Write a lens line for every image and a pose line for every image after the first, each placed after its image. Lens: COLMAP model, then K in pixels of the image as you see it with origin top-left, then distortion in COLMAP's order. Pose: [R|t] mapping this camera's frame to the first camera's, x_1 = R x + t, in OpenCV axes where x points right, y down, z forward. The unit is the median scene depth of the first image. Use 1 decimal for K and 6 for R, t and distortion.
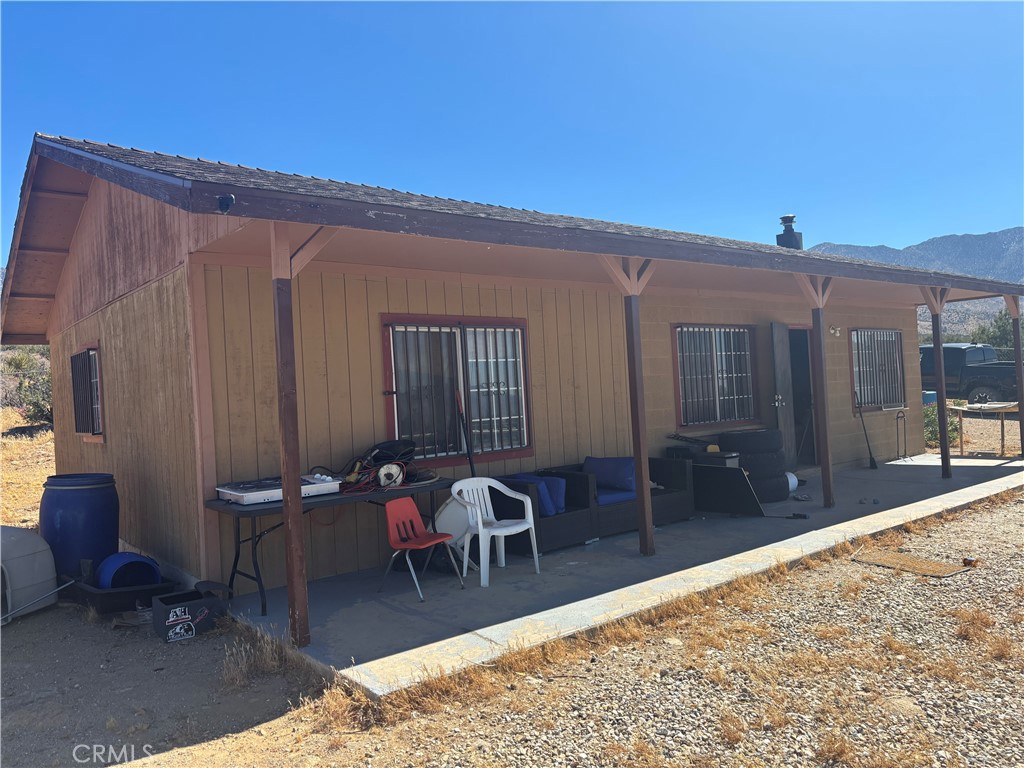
lens RADIAL K [[769.4, 0, 505.9], [0, 769.4, 390.9], [0, 0, 1]] dist [0.081015, -0.100393]
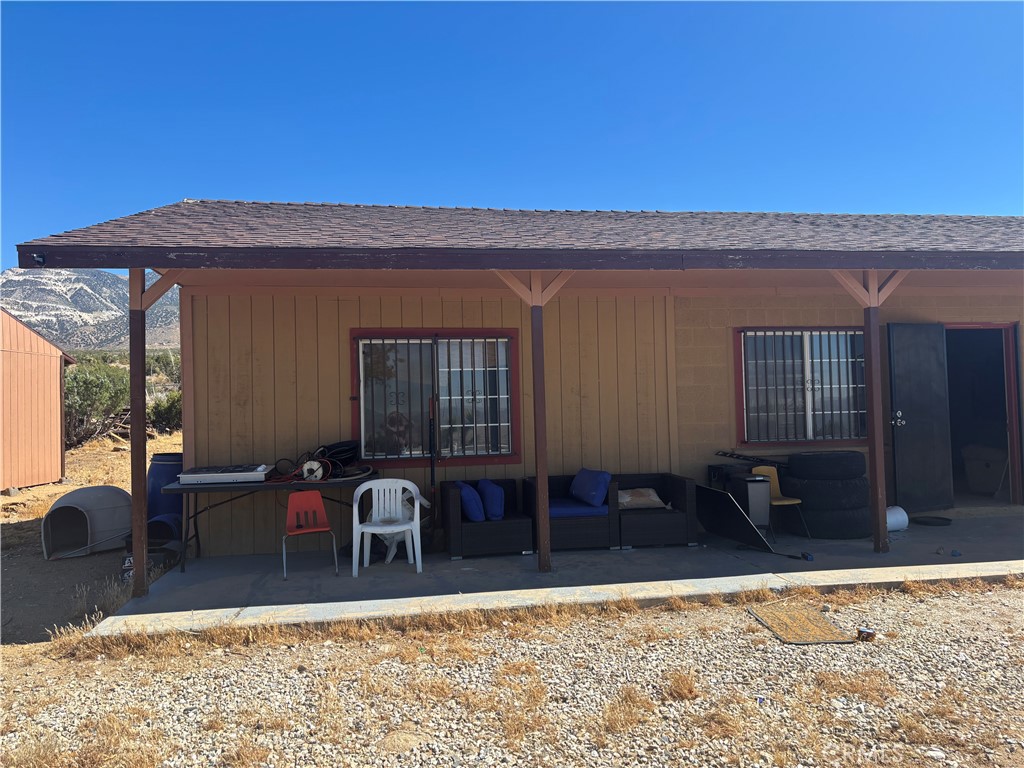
lens RADIAL K [[770.7, 0, 512.0], [0, 770.7, 384.0], [0, 0, 1]] dist [0.059904, -0.058910]
pose [[0.864452, 0.016310, -0.502451, 0.539293], [-0.019299, 0.999813, -0.000749, -0.019437], [0.502345, 0.010344, 0.864605, 0.115281]]
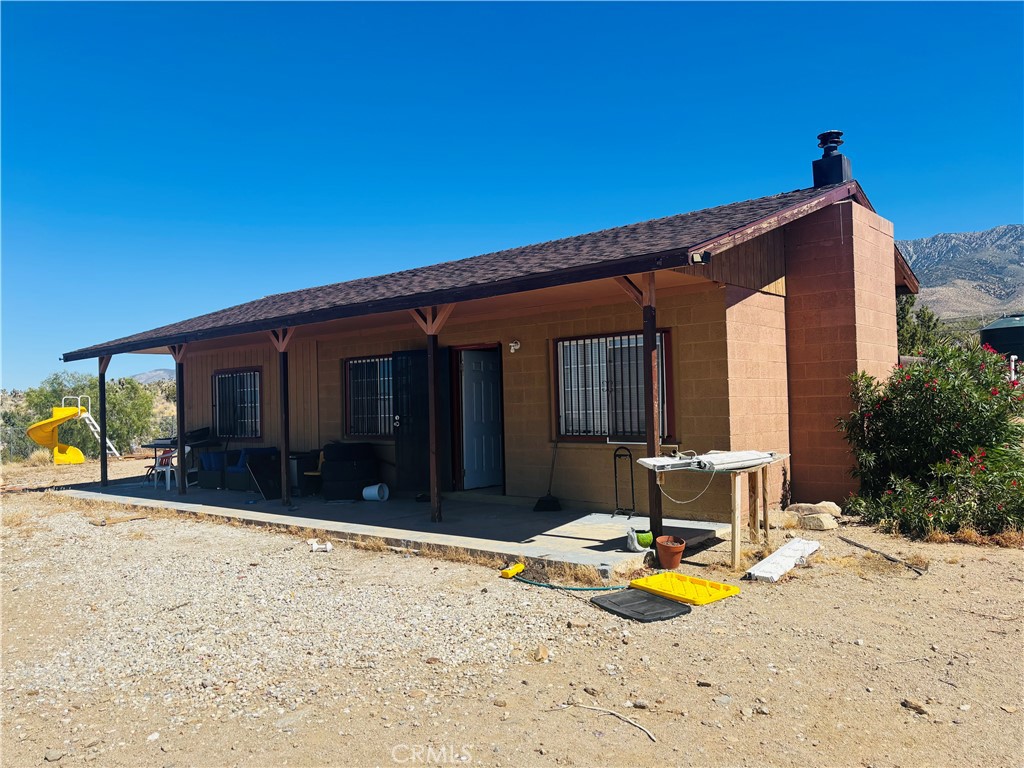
lens RADIAL K [[767.9, 0, 532.5], [0, 767.9, 400.2], [0, 0, 1]] dist [0.064241, -0.086439]
pose [[0.177173, 0.043441, -0.983221, 1.929021], [0.023539, 0.998553, 0.048360, -0.087103], [0.983898, -0.031712, 0.175894, 1.305067]]
